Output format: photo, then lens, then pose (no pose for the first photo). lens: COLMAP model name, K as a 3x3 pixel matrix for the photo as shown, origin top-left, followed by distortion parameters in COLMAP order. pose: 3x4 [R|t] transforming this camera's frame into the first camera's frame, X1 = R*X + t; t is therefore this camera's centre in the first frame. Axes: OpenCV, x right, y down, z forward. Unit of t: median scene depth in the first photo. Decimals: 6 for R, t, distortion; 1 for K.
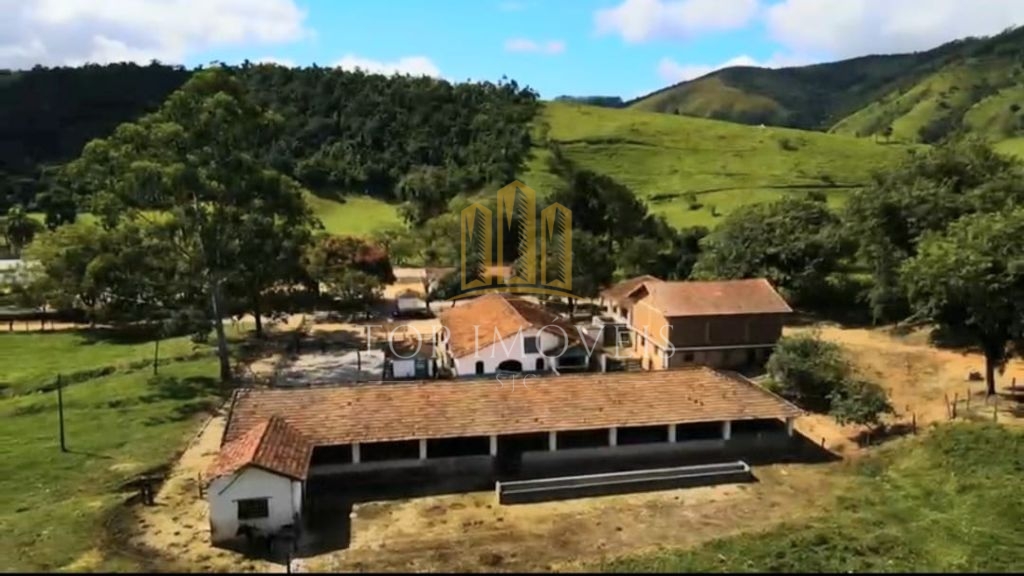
lens RADIAL K [[755.2, 0, 512.7], [0, 755.2, 284.2], [0, 0, 1]] dist [0.034862, 0.001731]
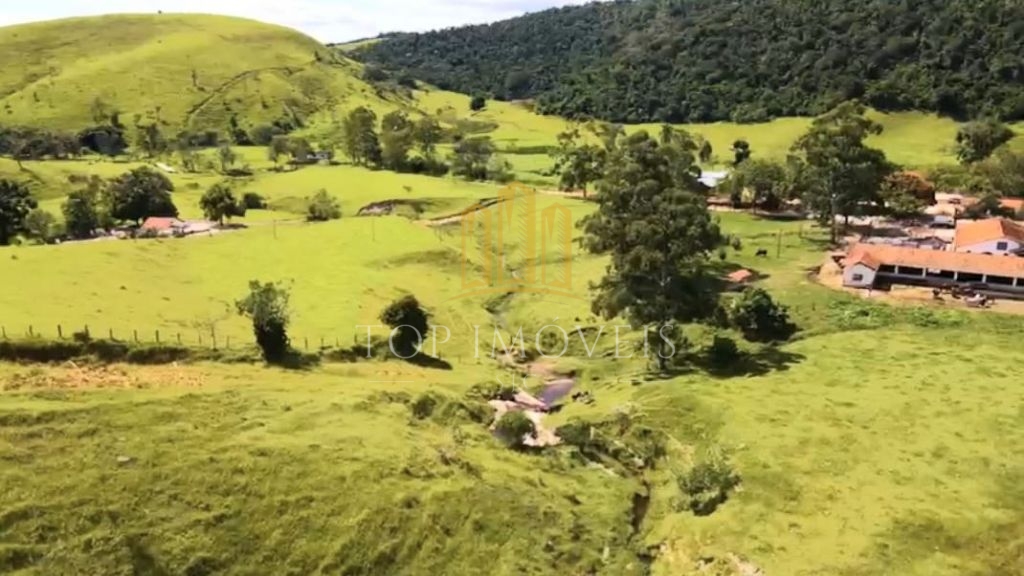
lens RADIAL K [[755.2, 0, 505.3], [0, 755.2, 257.0], [0, 0, 1]] dist [0.034862, 0.001731]
pose [[0.765166, 0.147472, -0.626717, 0.128202], [-0.085262, 0.988051, 0.128400, -0.016546], [0.638163, -0.044812, 0.768596, -0.598765]]
